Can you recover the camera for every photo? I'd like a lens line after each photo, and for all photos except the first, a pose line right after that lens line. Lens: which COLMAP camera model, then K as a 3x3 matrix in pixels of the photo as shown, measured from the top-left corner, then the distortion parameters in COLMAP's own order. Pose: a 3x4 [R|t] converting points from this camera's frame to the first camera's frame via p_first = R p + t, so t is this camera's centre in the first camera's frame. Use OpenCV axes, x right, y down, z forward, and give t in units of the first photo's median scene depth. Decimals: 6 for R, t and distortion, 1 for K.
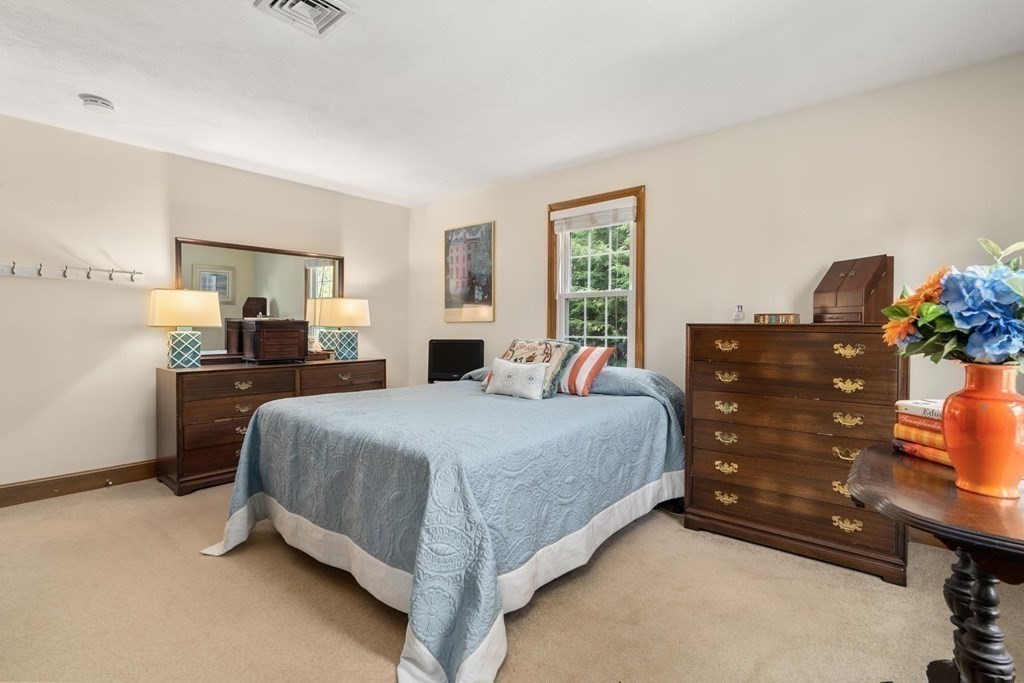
lens RADIAL K [[470.4, 0, 518.4], [0, 470.4, 336.5], [0, 0, 1]] dist [-0.000123, -0.000079]
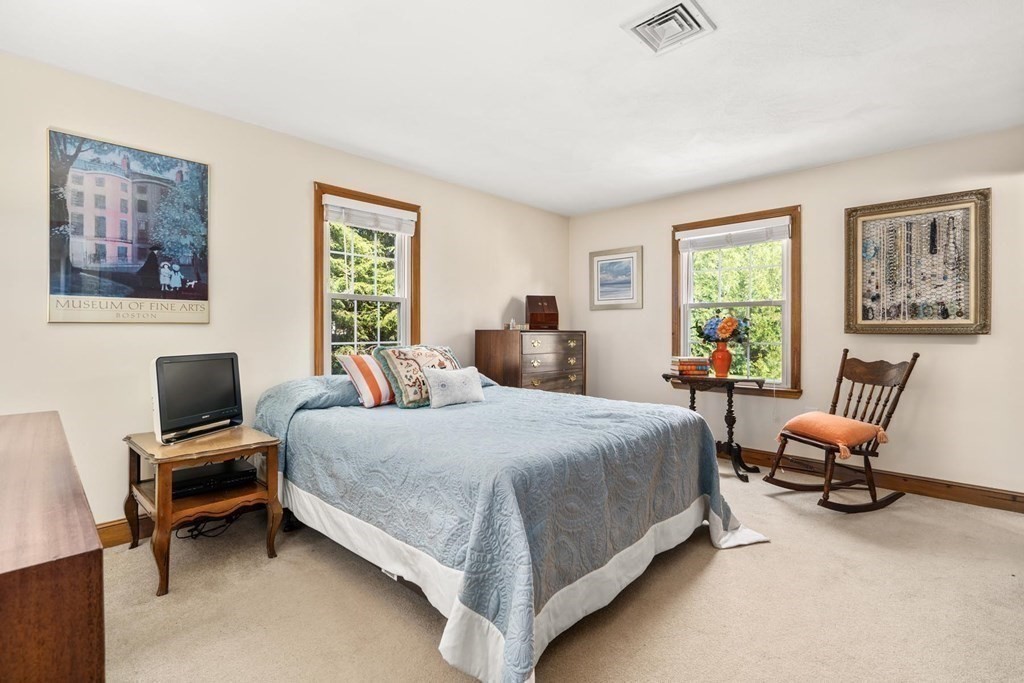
lens RADIAL K [[467.0, 0, 512.0], [0, 467.0, 341.5], [0, 0, 1]] dist [0.003287, 0.000245]
pose [[0.072222, -0.021649, 0.997154, -0.632526], [0.020373, 0.999588, 0.020227, -0.012633], [-0.997181, 0.018854, 0.072633, 0.535988]]
